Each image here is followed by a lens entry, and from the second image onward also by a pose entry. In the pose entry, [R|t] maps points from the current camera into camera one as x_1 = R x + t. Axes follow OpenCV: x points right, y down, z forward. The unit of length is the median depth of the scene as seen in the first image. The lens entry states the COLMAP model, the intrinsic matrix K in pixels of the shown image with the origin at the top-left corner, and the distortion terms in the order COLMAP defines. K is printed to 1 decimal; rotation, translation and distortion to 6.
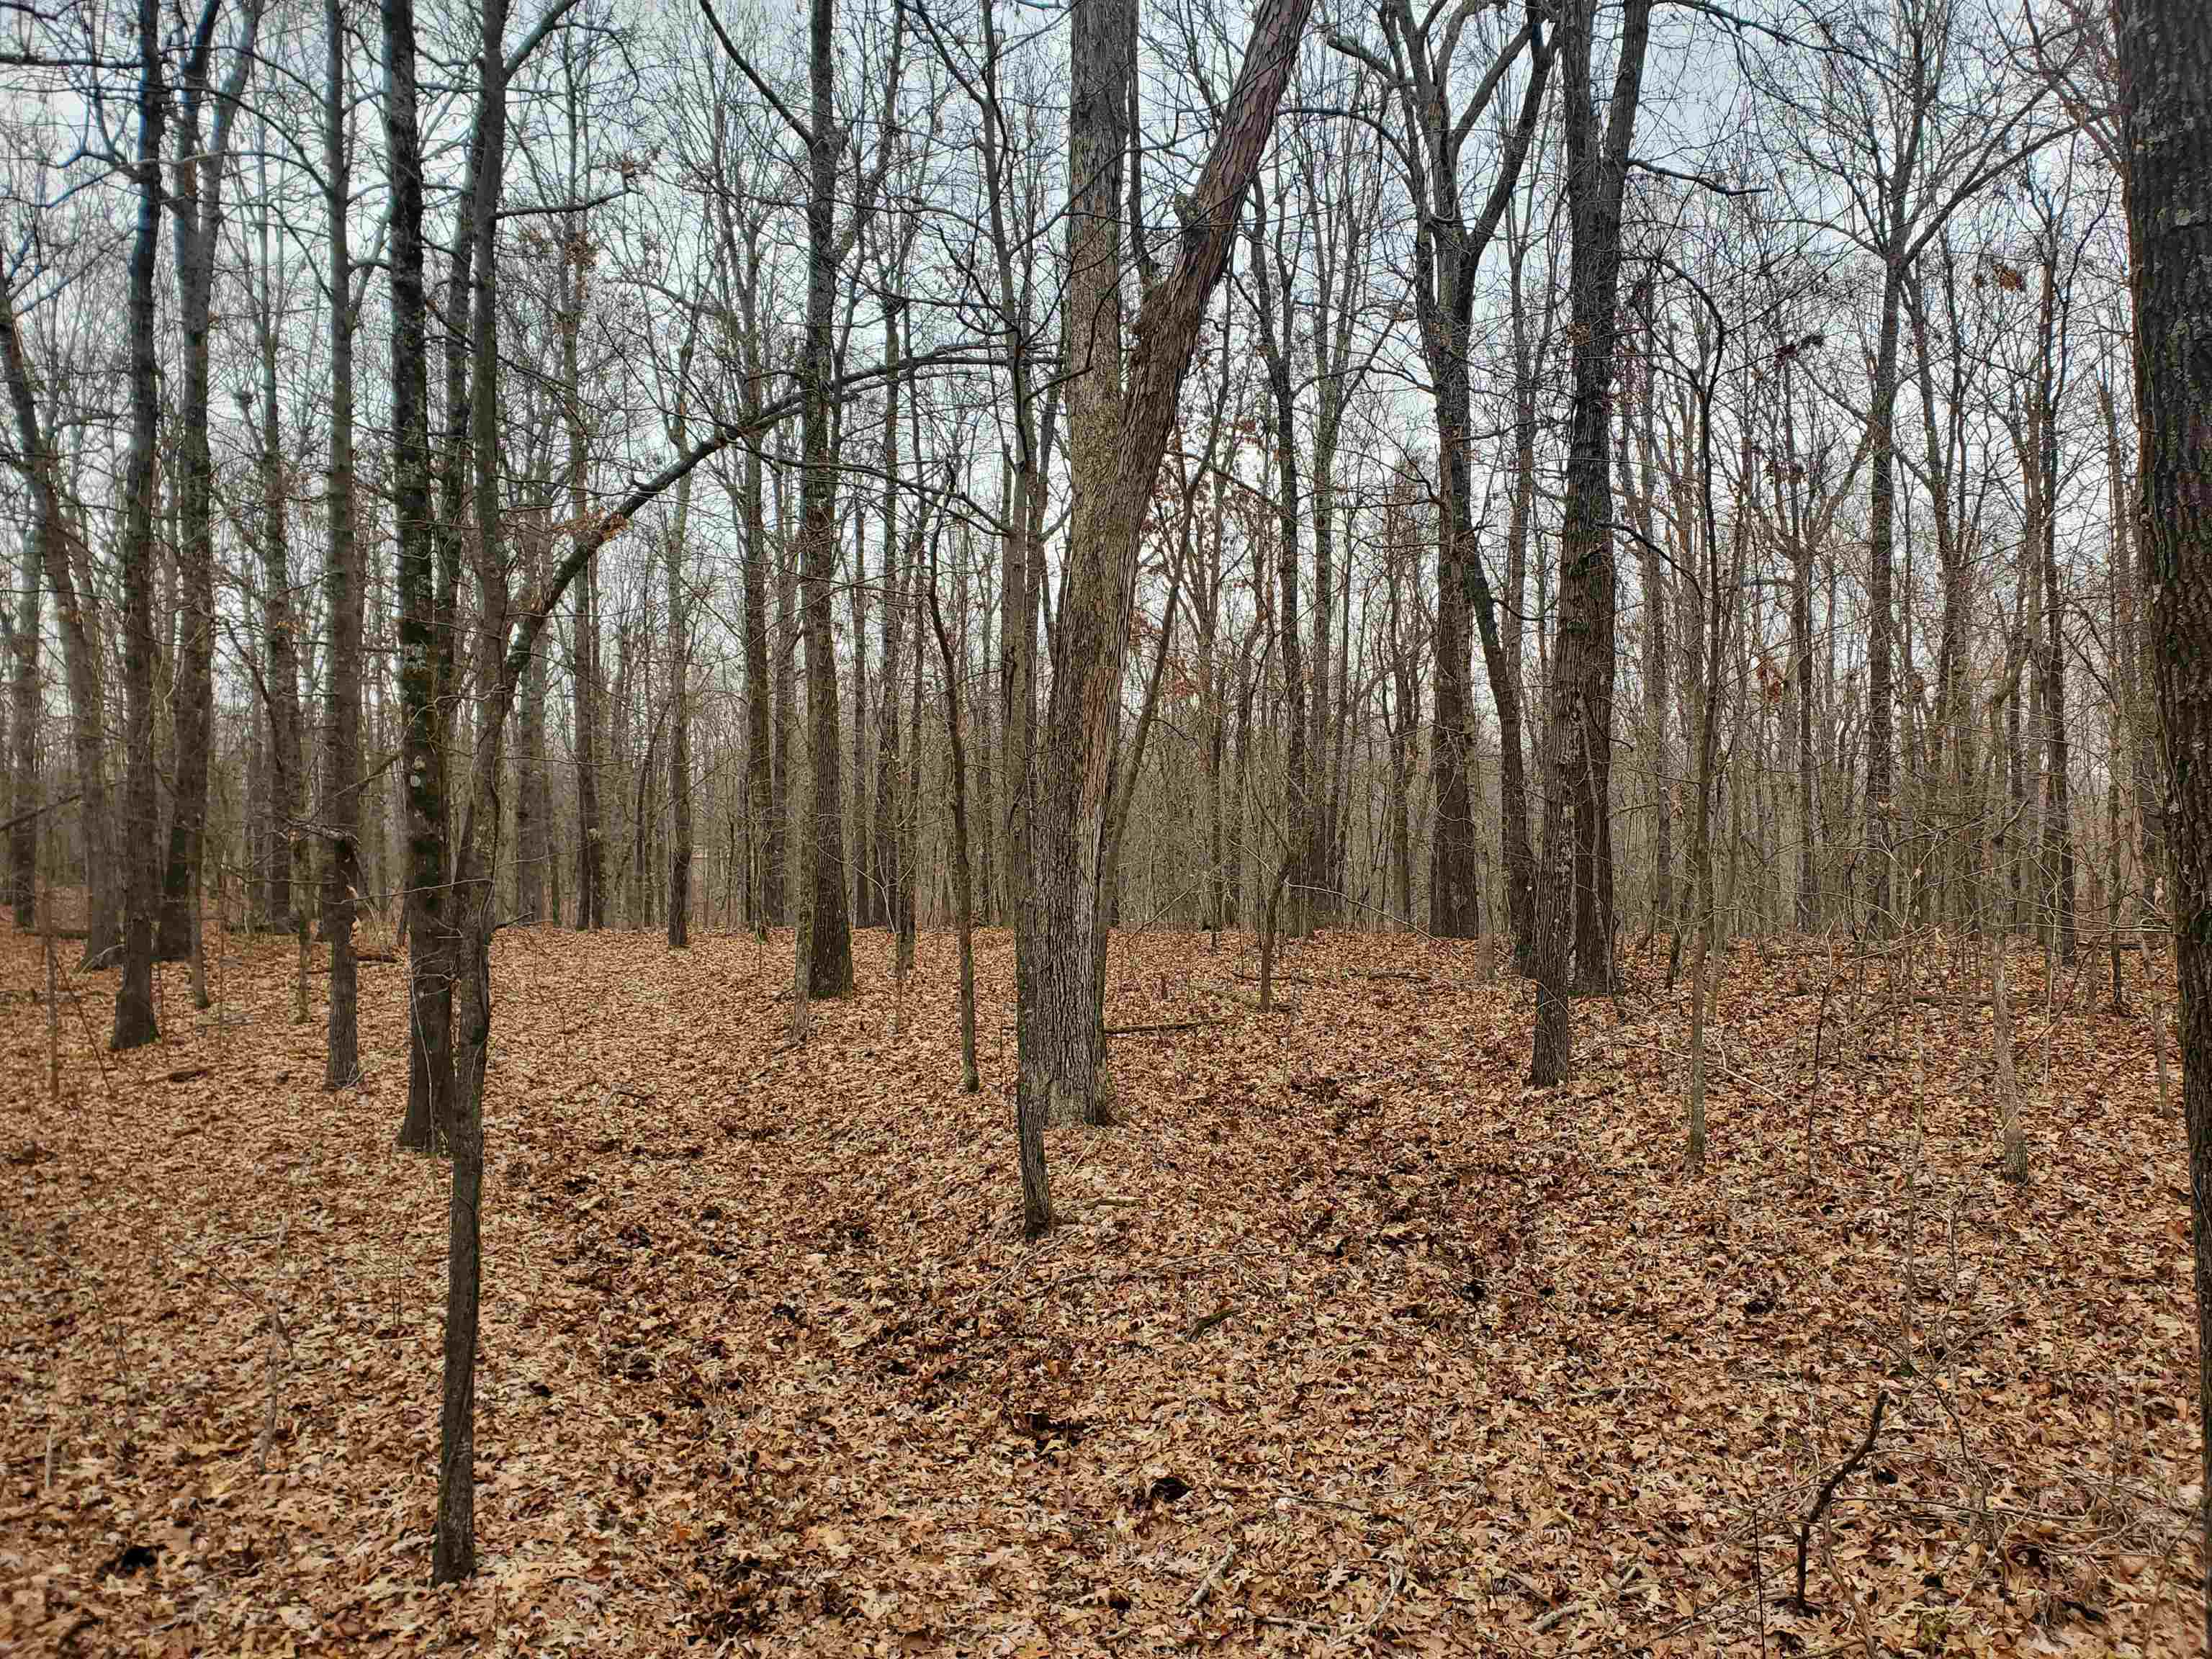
lens RADIAL K [[1669.7, 0, 1112.4], [0, 1669.7, 837.0], [0, 0, 1]] dist [0.008134, 0.005818]
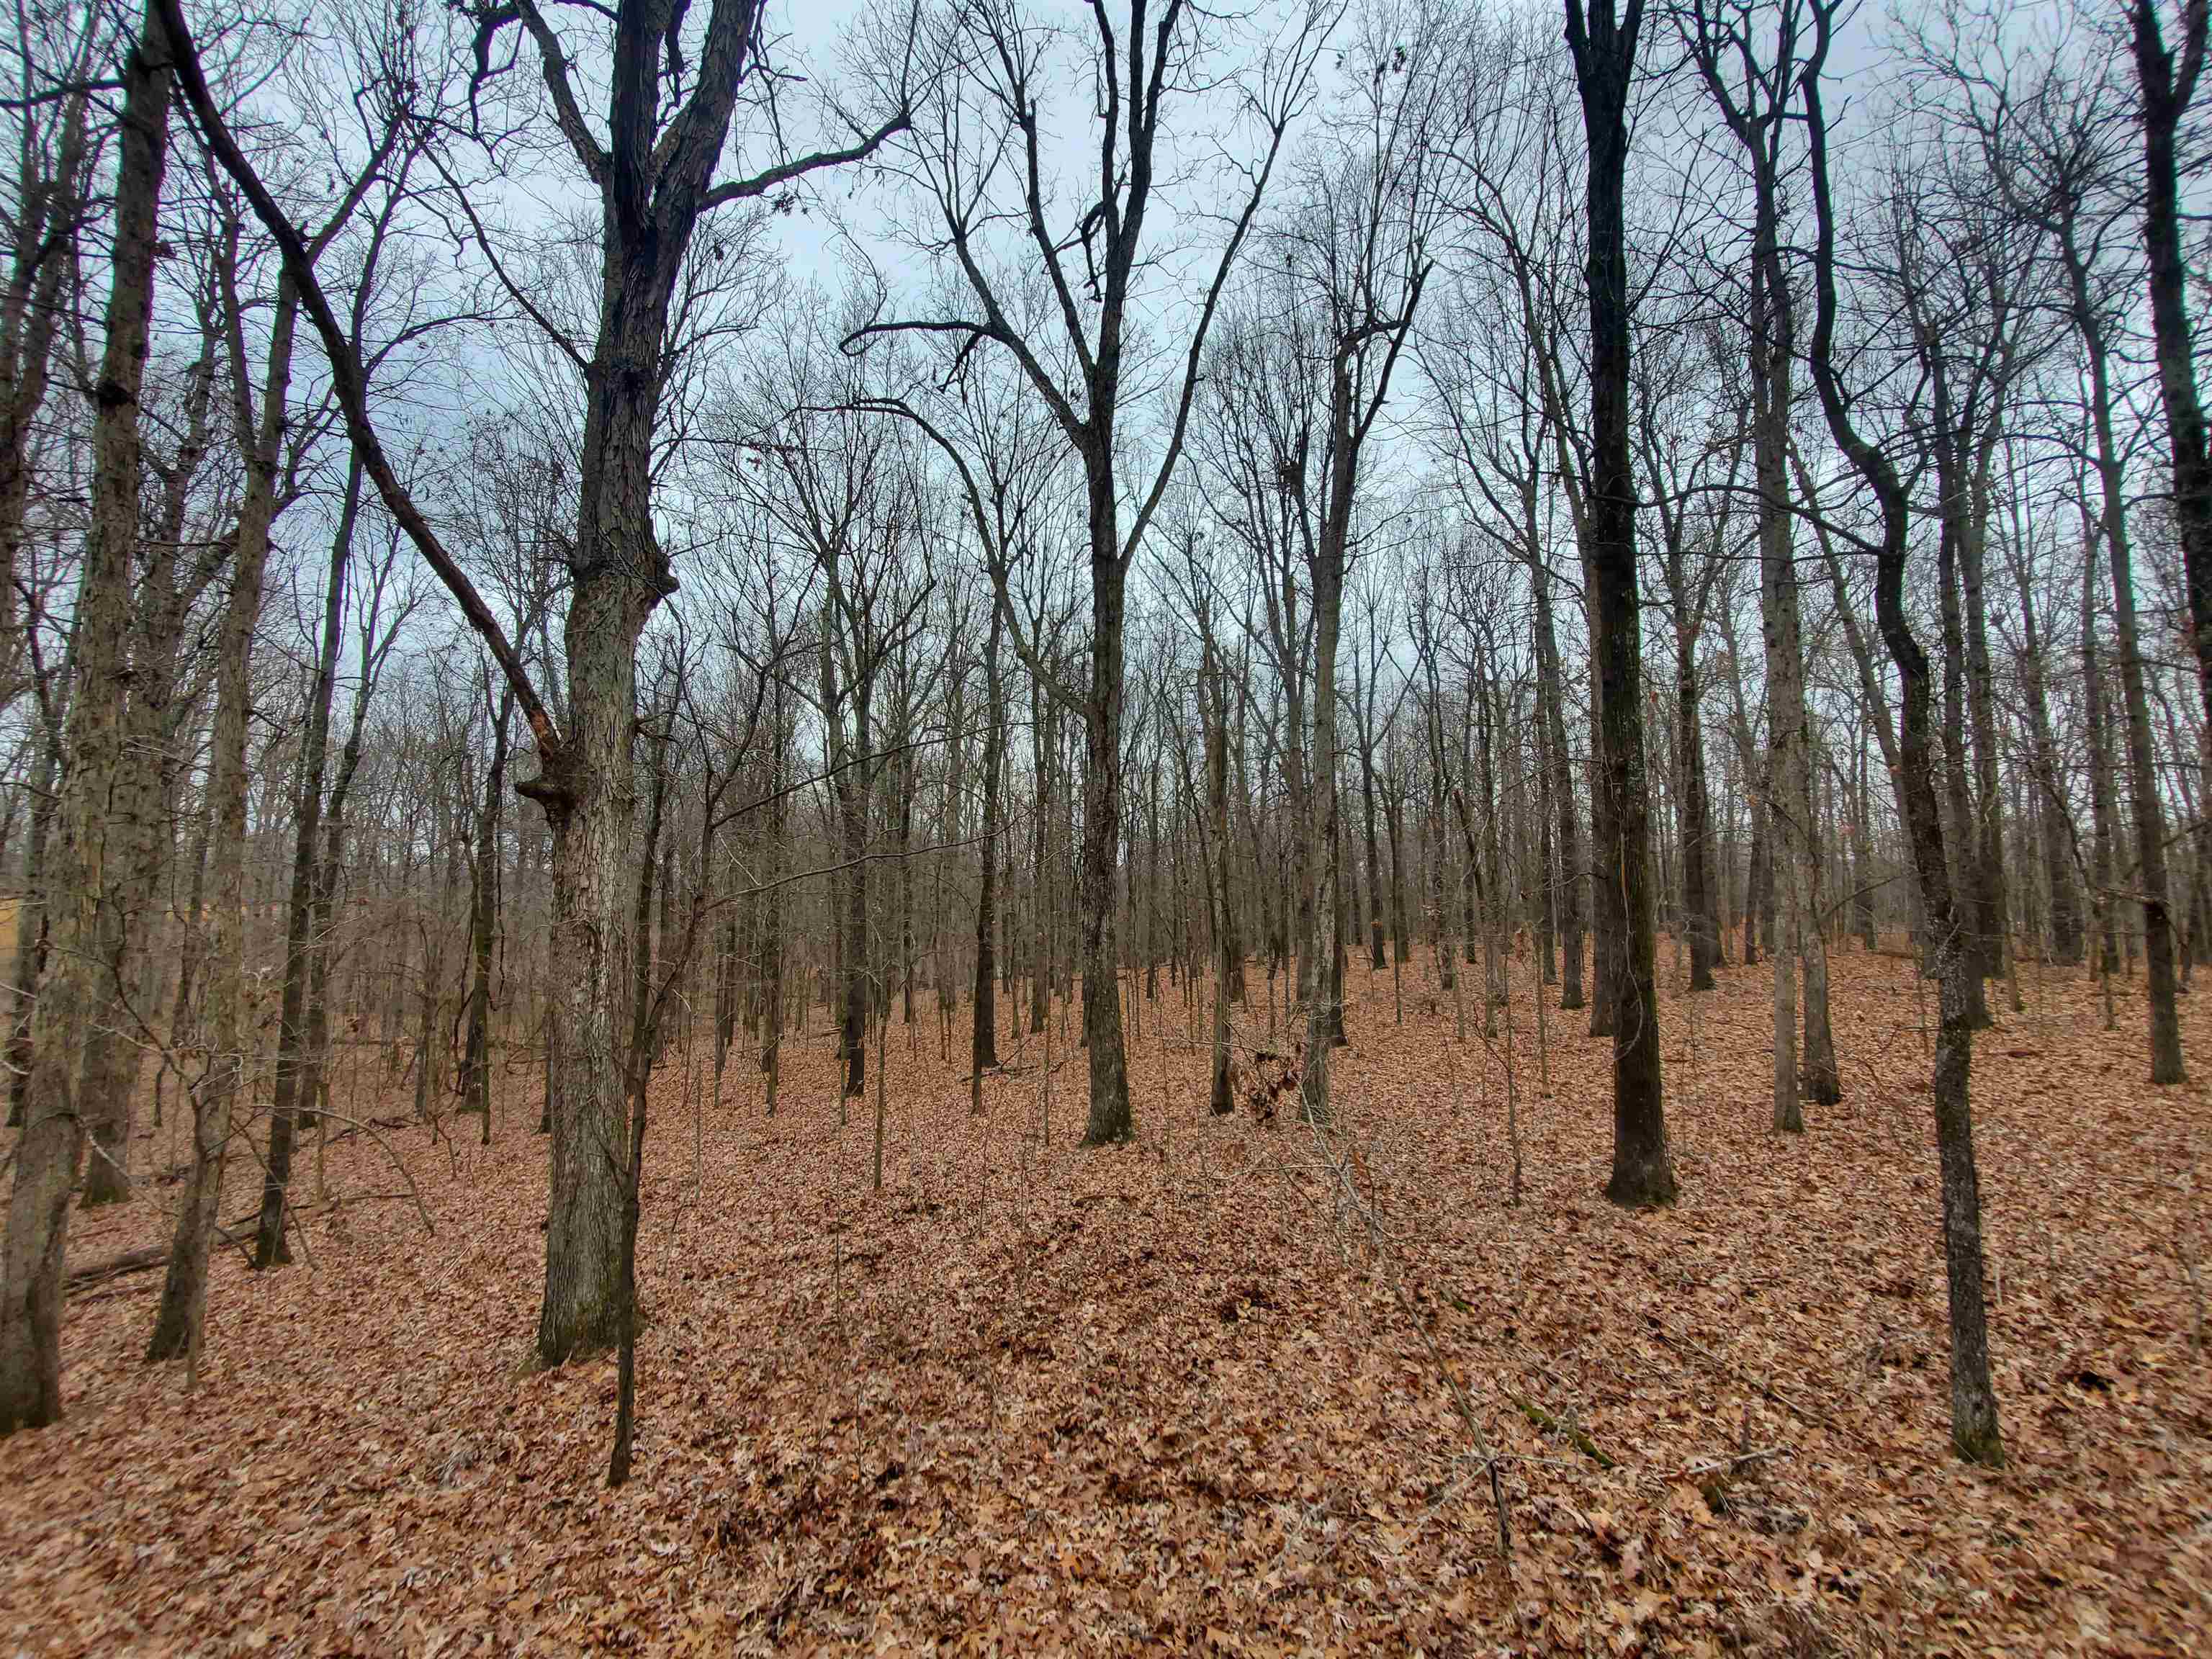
lens RADIAL K [[849.2, 0, 1098.5], [0, 849.2, 826.3], [0, 0, 1]] dist [-0.011965, 0.001043]
pose [[0.331786, -0.066803, -0.940987, -0.102270], [-0.010424, 0.997169, -0.074467, -0.001422], [0.943297, 0.034516, 0.330150, -0.076922]]
